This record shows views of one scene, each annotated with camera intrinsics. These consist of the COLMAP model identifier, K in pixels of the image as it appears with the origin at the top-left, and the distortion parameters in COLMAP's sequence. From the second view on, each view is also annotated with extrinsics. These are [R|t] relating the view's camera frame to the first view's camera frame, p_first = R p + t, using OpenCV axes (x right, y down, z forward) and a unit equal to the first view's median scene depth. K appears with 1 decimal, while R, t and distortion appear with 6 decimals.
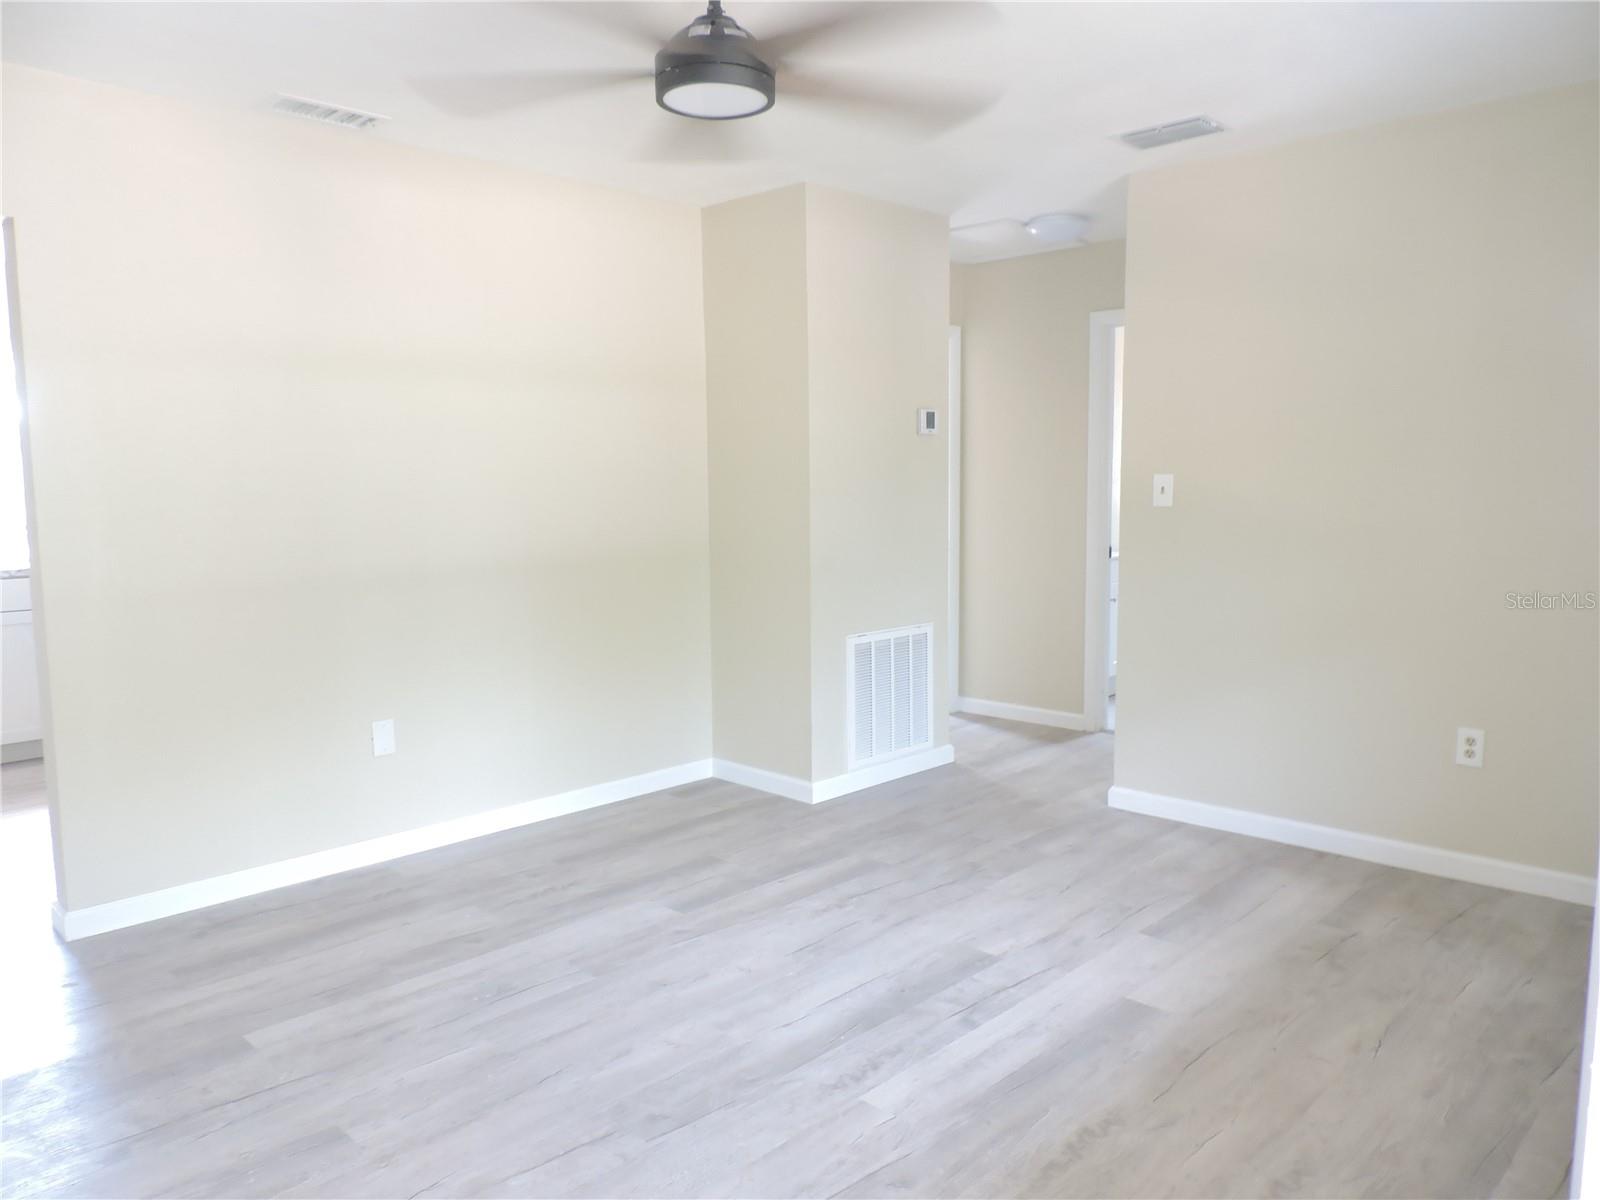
lens RADIAL K [[1138.4, 0, 803.0], [0, 1138.4, 605.5], [0, 0, 1]] dist [-0.024929, 0.006696]
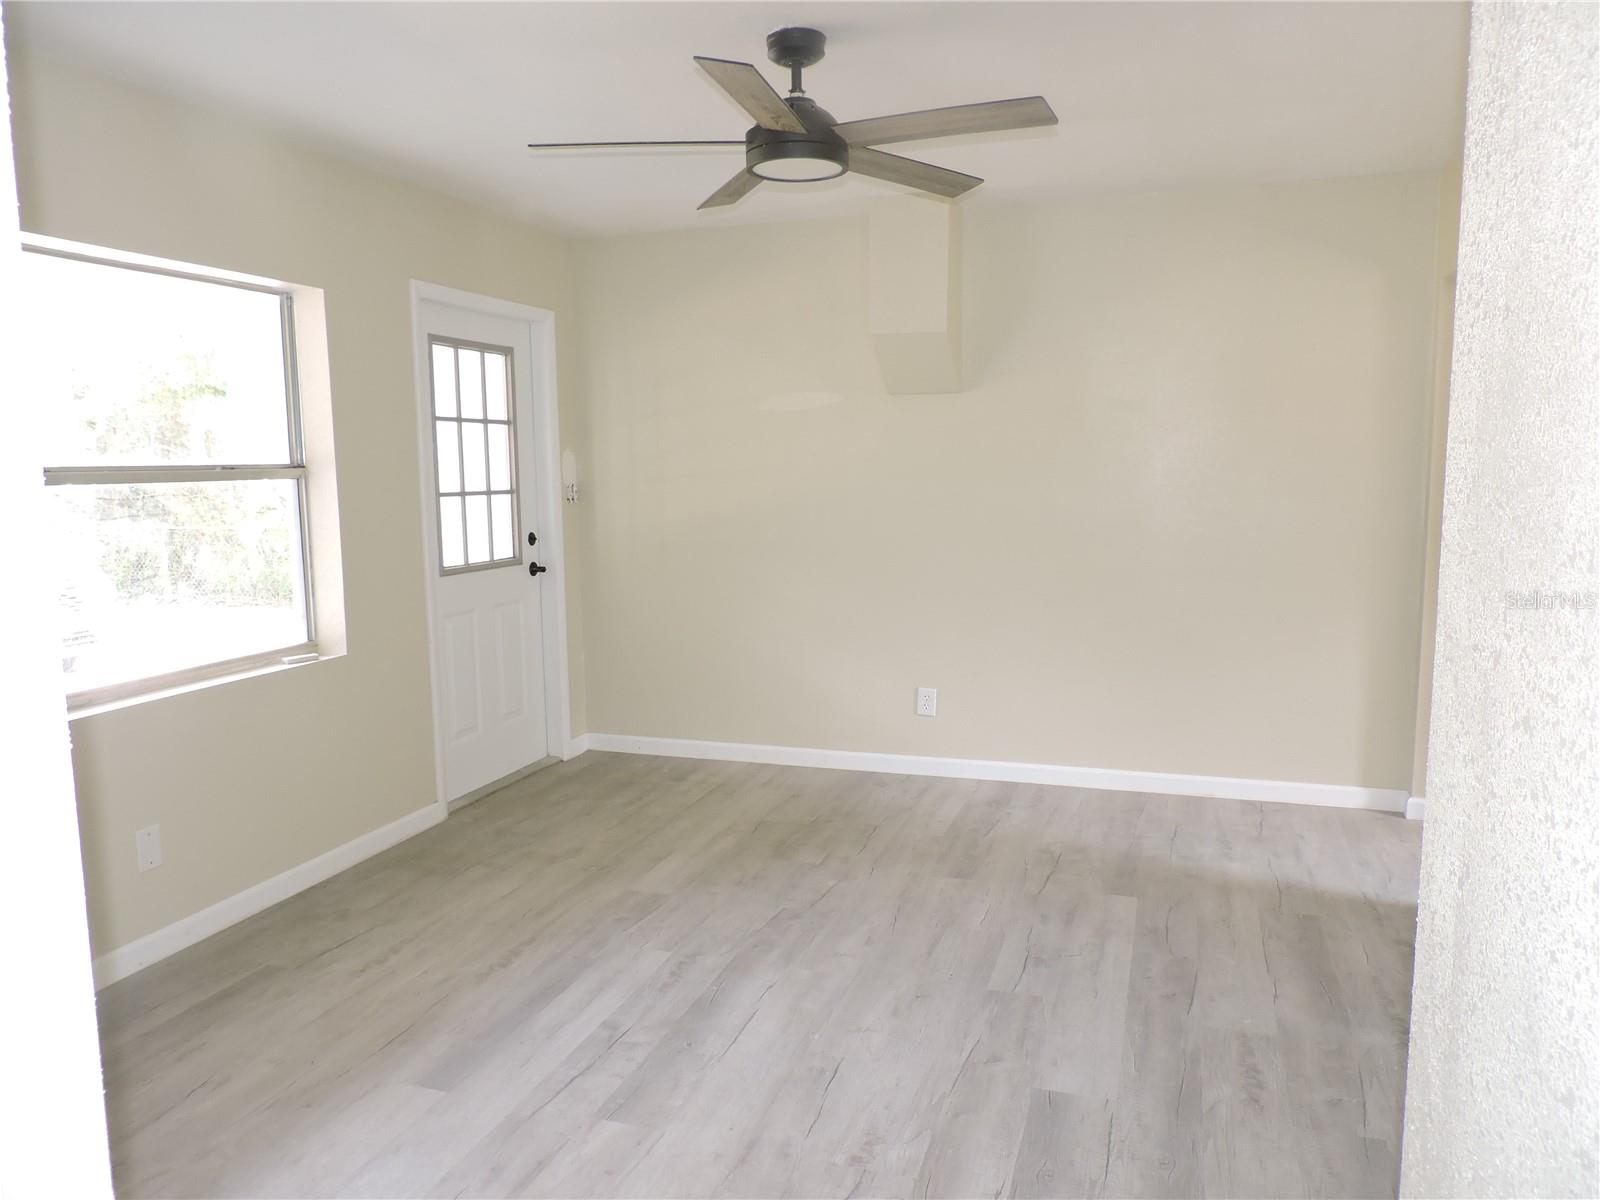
lens RADIAL K [[1138.4, 0, 808.7], [0, 1138.4, 599.5], [0, 0, 1]] dist [-0.024929, 0.006696]
pose [[-0.898482, 0.072001, -0.433065, 0.308175], [-0.028392, 0.974864, 0.220983, -0.187229], [0.438090, 0.210845, -0.873854, 1.452447]]
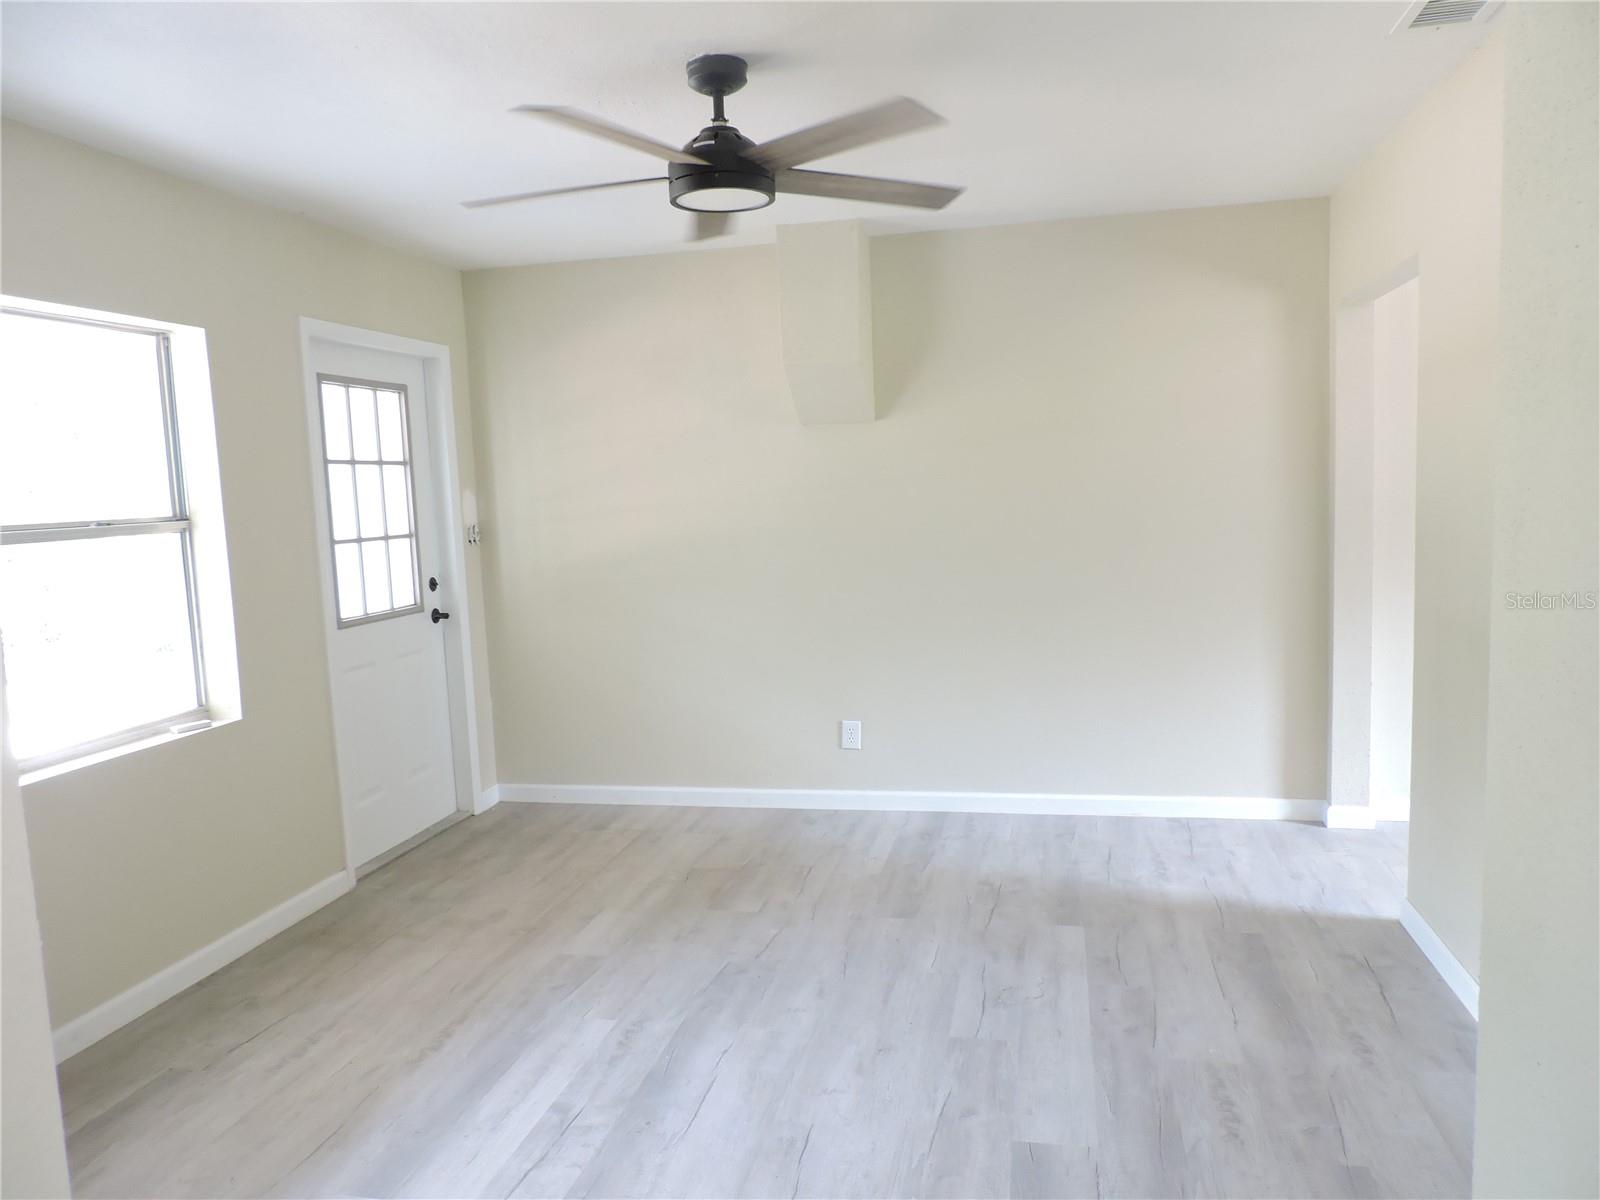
lens RADIAL K [[1138.4, 0, 811.5], [0, 1138.4, 599.8], [0, 0, 1]] dist [-0.024929, 0.006696]
pose [[-0.846104, 0.096925, -0.524131, 0.328150], [-0.011323, 0.979837, 0.199475, -0.194018], [0.532898, 0.174712, -0.827947, 1.405540]]
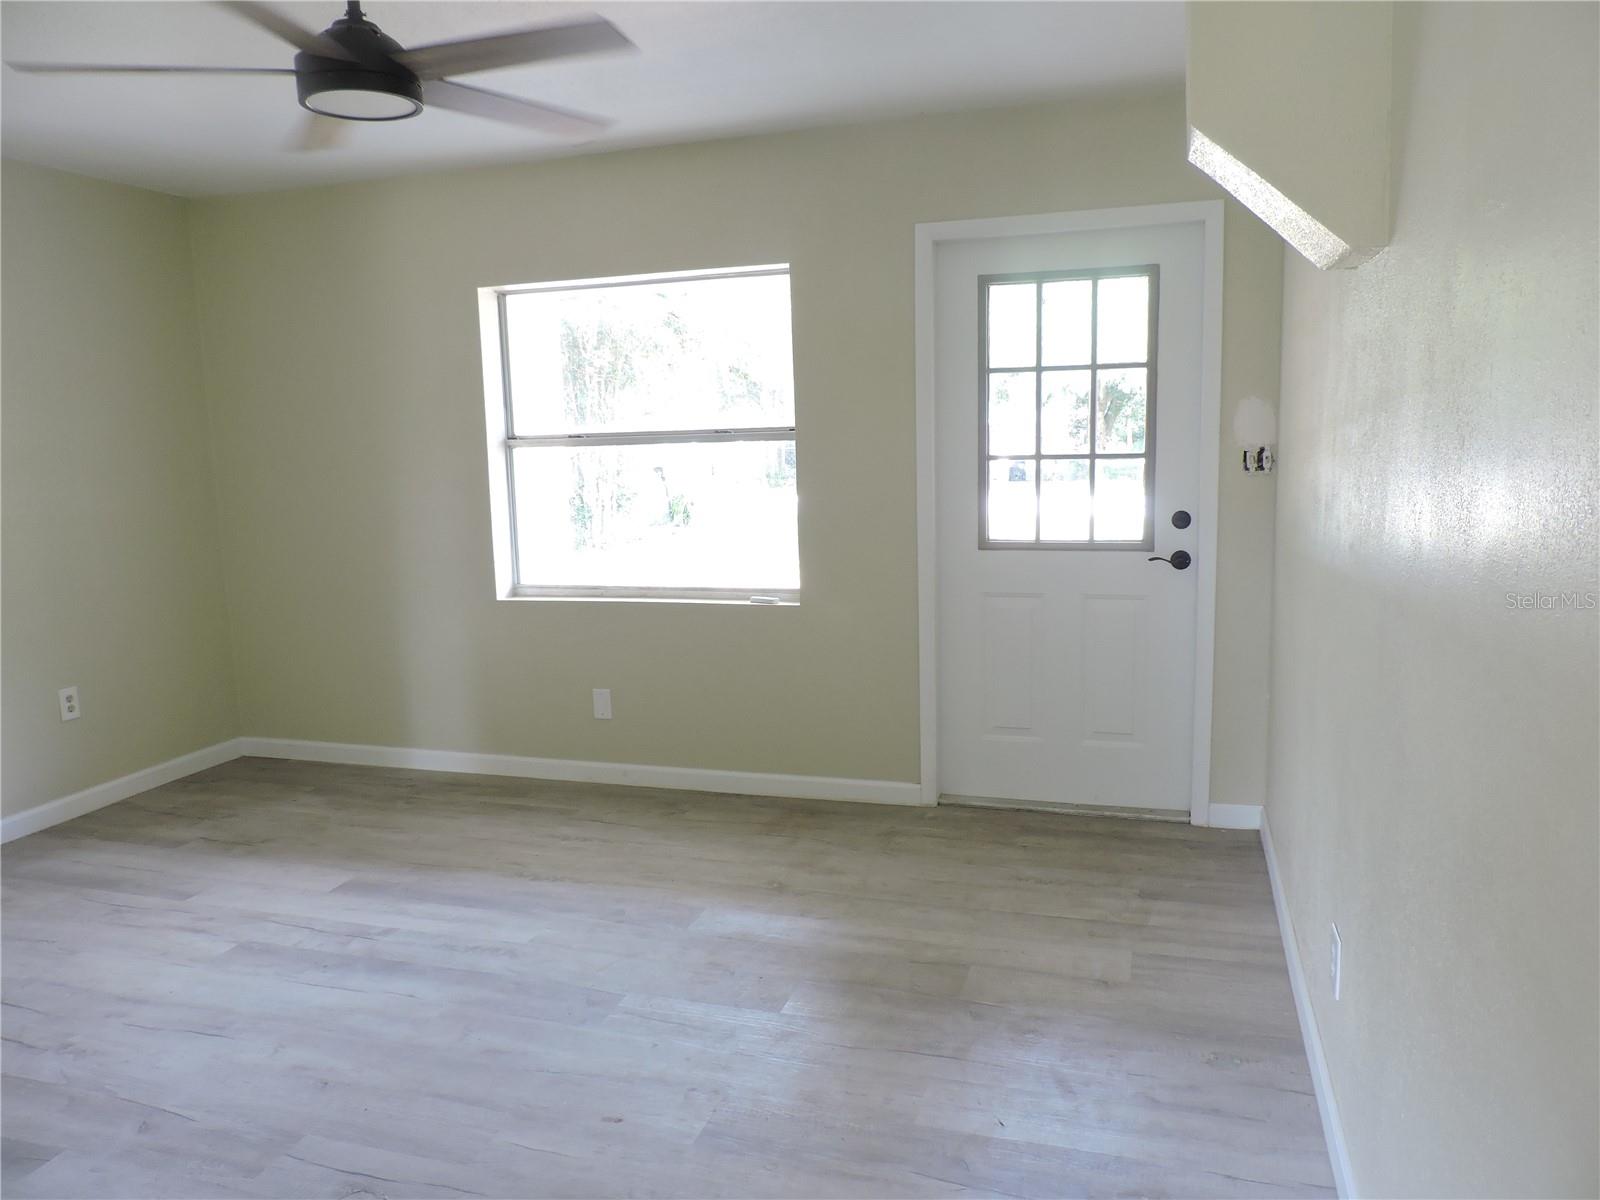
lens RADIAL K [[1138.4, 0, 808.3], [0, 1138.4, 600.8], [0, 0, 1]] dist [-0.024929, 0.006696]
pose [[-0.450547, -0.113635, 0.885491, -0.820238], [0.129847, 0.972978, 0.190929, -0.109111], [-0.883260, 0.201001, -0.423617, 0.797036]]
